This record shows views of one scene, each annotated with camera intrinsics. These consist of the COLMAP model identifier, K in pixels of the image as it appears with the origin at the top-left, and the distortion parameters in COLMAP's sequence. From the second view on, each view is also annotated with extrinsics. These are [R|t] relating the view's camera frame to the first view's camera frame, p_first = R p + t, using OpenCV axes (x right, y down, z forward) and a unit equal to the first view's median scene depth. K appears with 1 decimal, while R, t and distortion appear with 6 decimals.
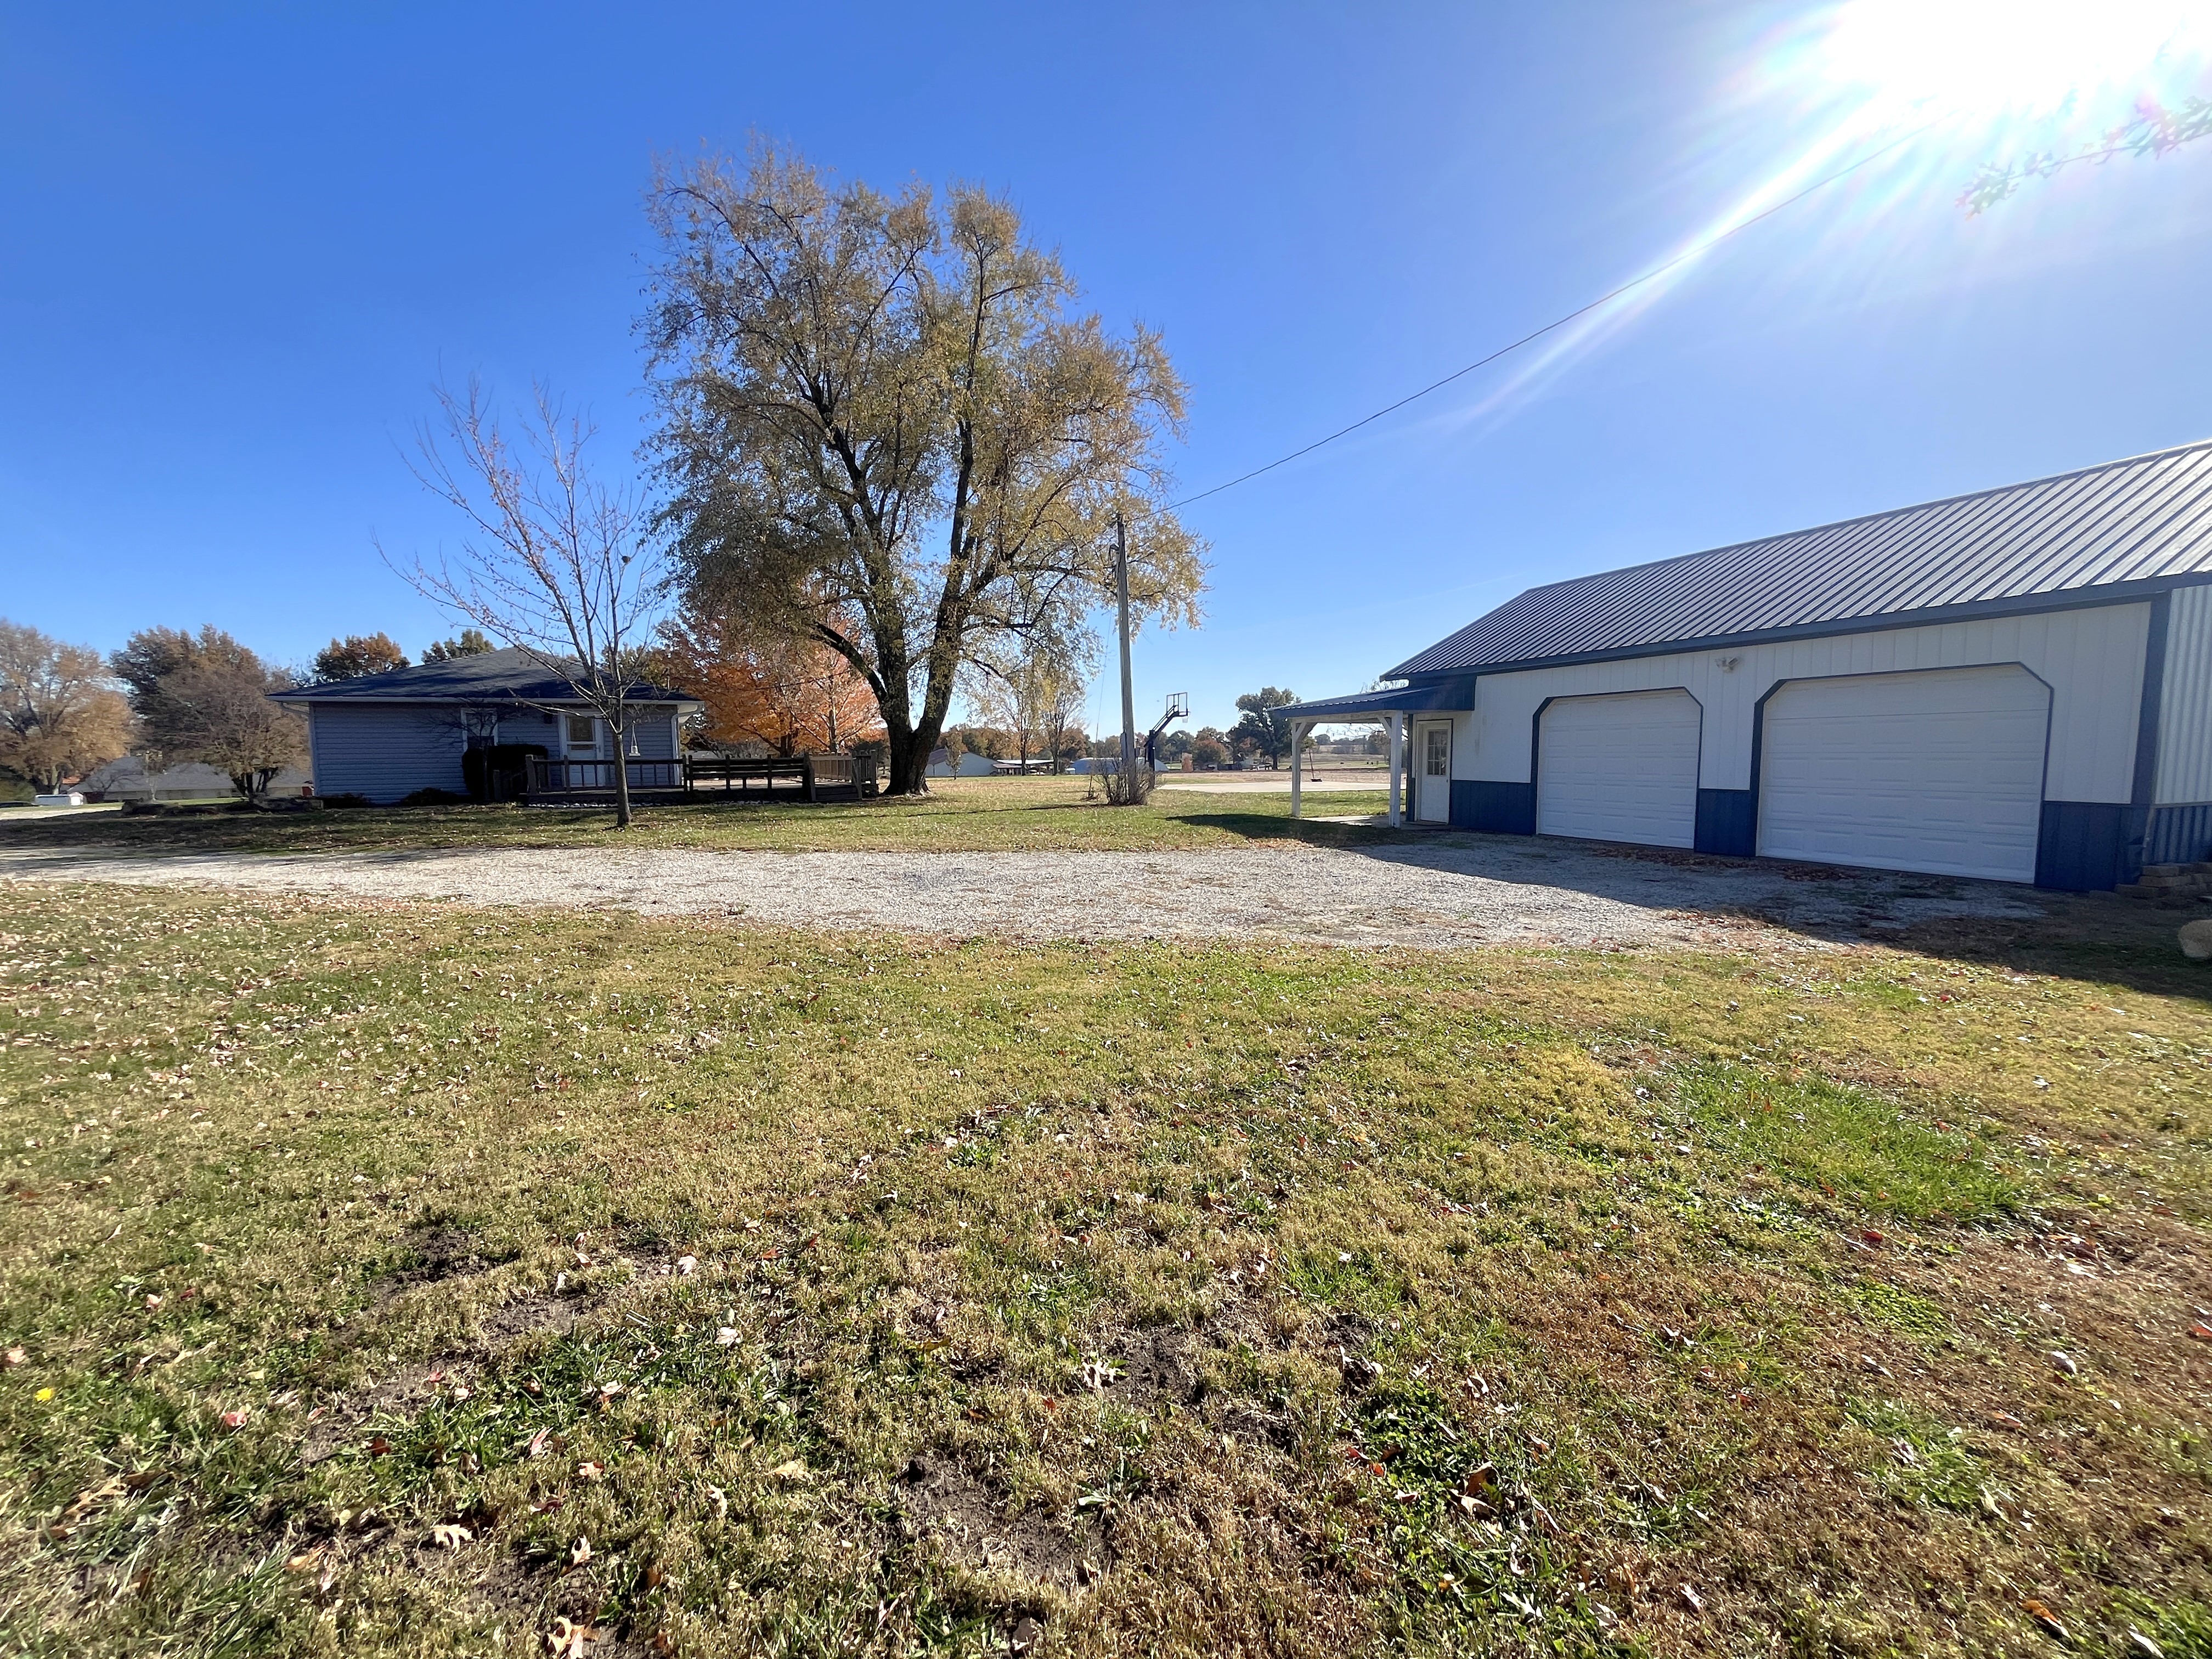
lens RADIAL K [[894.4, 0, 1099.2], [0, 894.4, 825.7], [0, 0, 1]] dist [-0.003904, 0.000392]
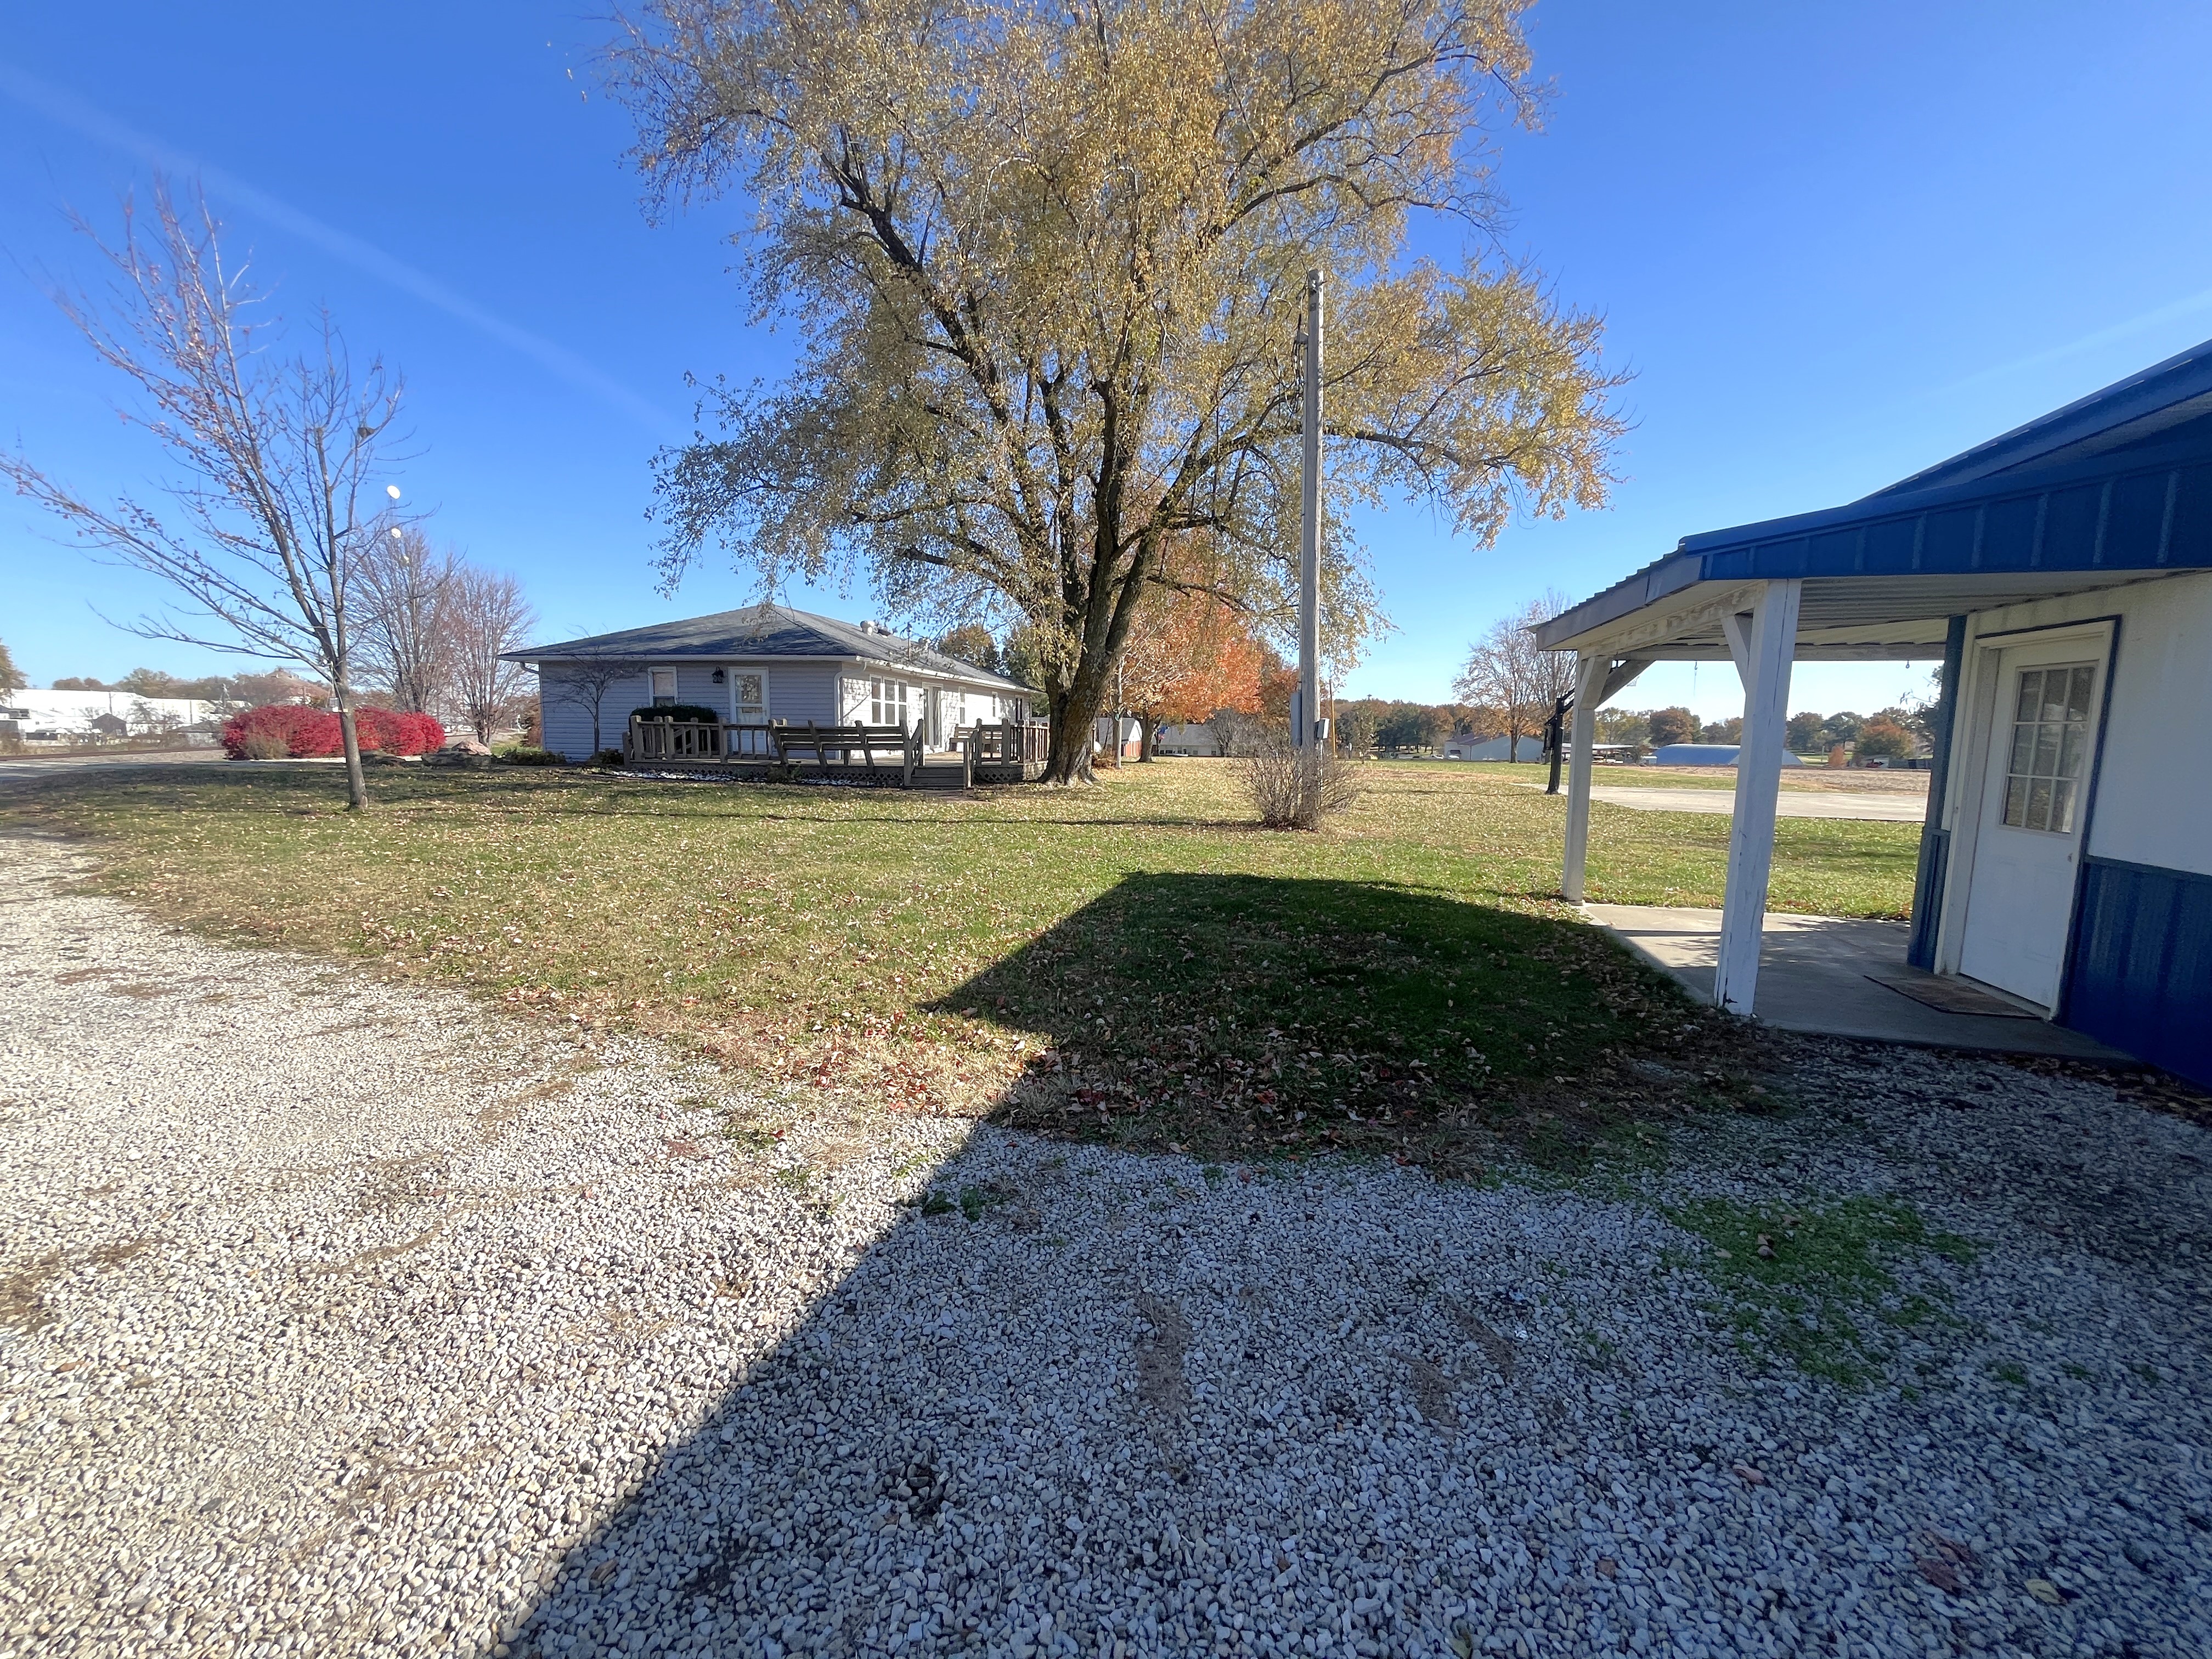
lens RADIAL K [[894.4, 0, 1099.2], [0, 894.4, 825.7], [0, 0, 1]] dist [-0.003904, 0.000392]
pose [[0.812888, 0.085269, -0.576145, 0.244709], [-0.070464, 0.996357, 0.048041, -0.041000], [0.578142, 0.001546, 0.815935, 0.494160]]
